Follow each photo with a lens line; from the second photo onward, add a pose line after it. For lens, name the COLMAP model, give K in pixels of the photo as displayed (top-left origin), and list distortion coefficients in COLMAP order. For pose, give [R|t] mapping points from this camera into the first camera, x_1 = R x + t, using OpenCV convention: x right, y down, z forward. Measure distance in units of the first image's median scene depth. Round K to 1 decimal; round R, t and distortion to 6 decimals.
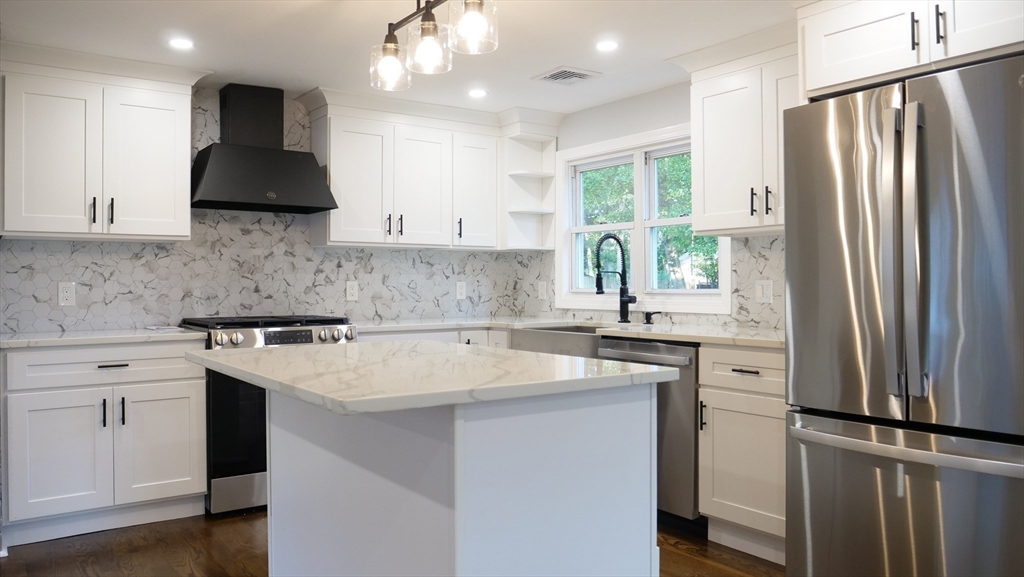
lens RADIAL K [[738.4, 0, 506.5], [0, 738.4, 287.1], [0, 0, 1]] dist [-0.050327, -0.002814]
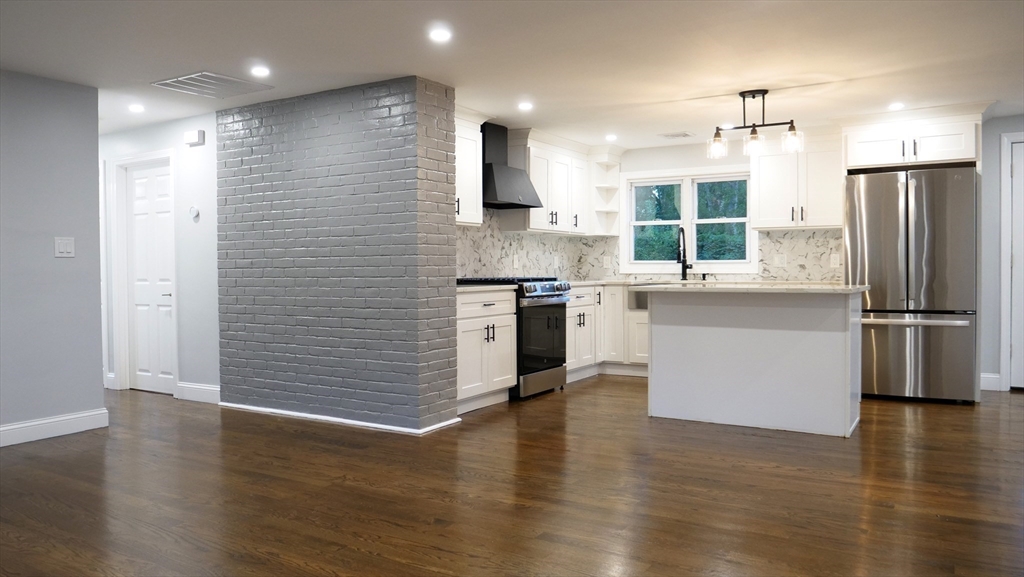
lens RADIAL K [[738.4, 0, 508.3], [0, 738.4, 283.9], [0, 0, 1]] dist [-0.050327, -0.002814]
pose [[0.925709, -0.009263, 0.378123, -0.850683], [0.002742, 0.999838, 0.017781, 0.025618], [-0.378226, -0.015423, 0.925585, -0.401284]]
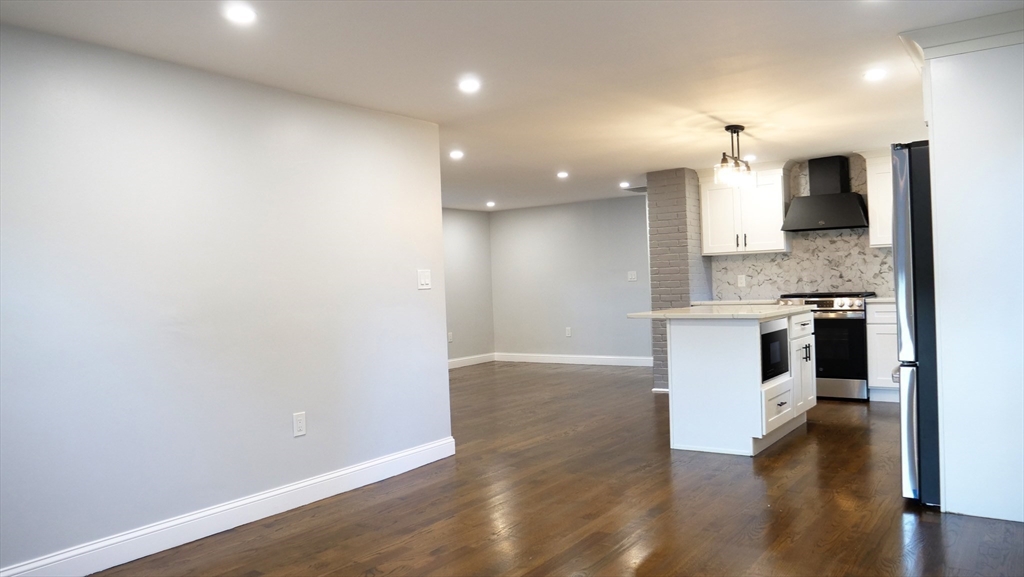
lens RADIAL K [[738.4, 0, 509.3], [0, 738.4, 285.5], [0, 0, 1]] dist [-0.050327, -0.002814]
pose [[0.309472, -0.003621, -0.950902, 1.000025], [0.030359, 0.999521, 0.006074, -0.008542], [0.950424, -0.030748, 0.309434, -0.225570]]
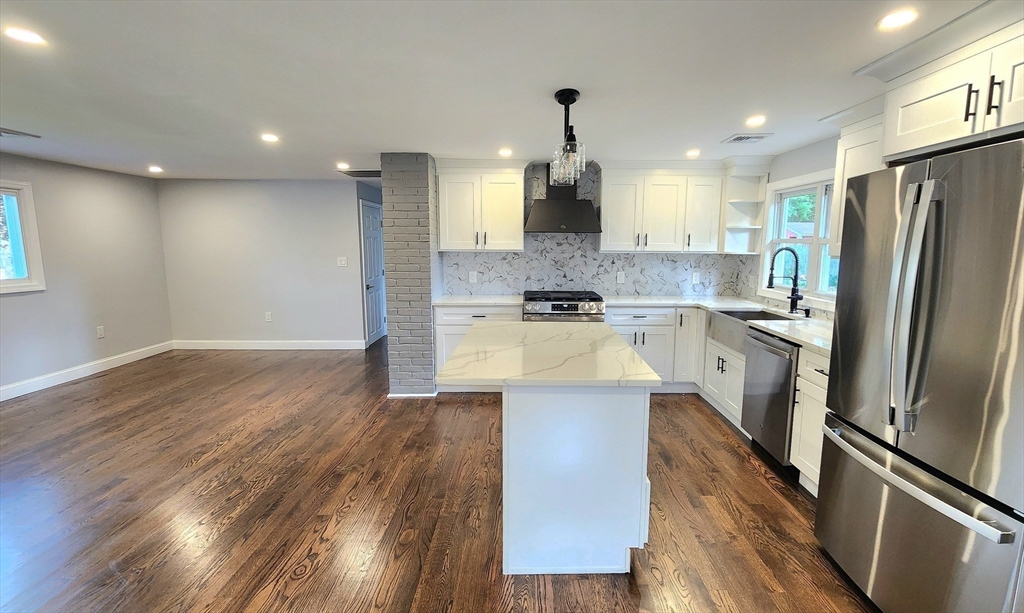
lens RADIAL K [[448.8, 0, 535.0], [0, 448.8, 306.5], [0, 0, 1]] dist [-0.001006, 0.000172]
pose [[0.819659, 0.090880, -0.565596, 0.240175], [-0.012990, 0.990031, 0.140252, -0.077599], [0.572704, -0.107612, 0.812668, 0.038420]]
